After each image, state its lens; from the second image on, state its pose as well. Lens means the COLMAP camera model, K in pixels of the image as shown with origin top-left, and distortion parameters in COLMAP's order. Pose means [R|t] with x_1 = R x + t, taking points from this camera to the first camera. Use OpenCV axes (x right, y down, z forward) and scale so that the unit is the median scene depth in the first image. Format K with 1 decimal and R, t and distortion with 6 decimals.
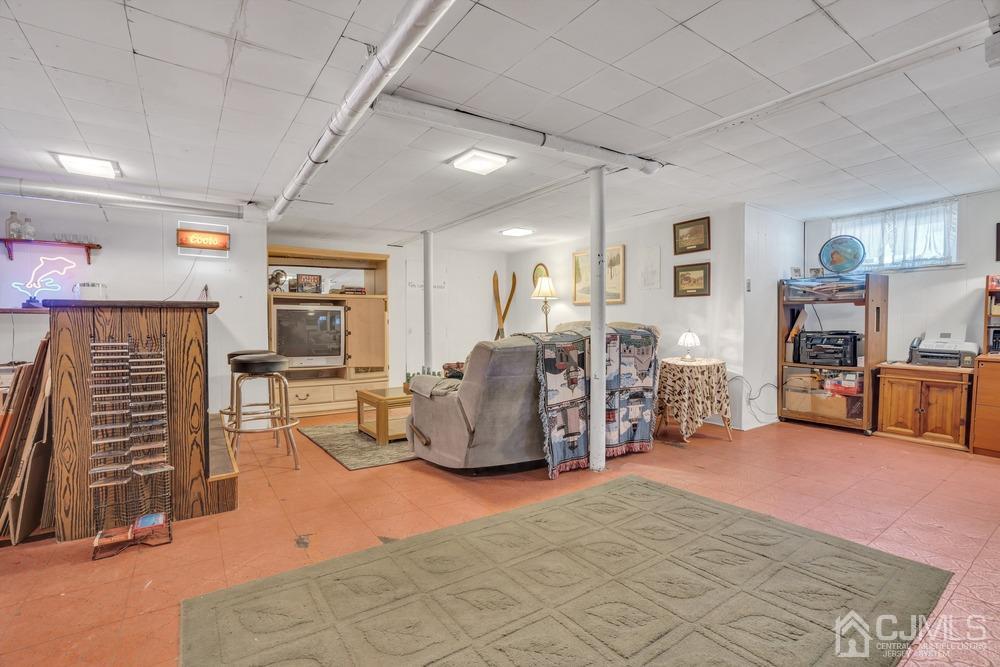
lens RADIAL K [[462.0, 0, 496.3], [0, 462.0, 335.7], [0, 0, 1]] dist [-0.065533, 0.026347]
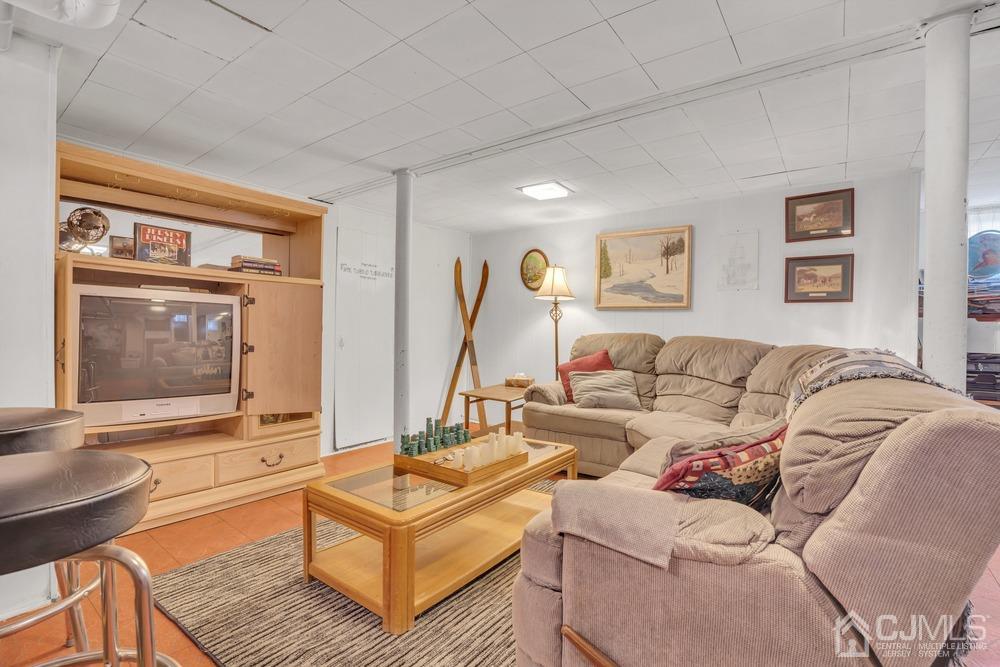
lens RADIAL K [[462.0, 0, 496.3], [0, 462.0, 335.7], [0, 0, 1]] dist [-0.065533, 0.026347]
pose [[0.949563, 0.016930, 0.313120, -0.220528], [-0.012157, 0.999778, -0.017191, -0.014800], [-0.313342, 0.012517, 0.949558, 0.438123]]
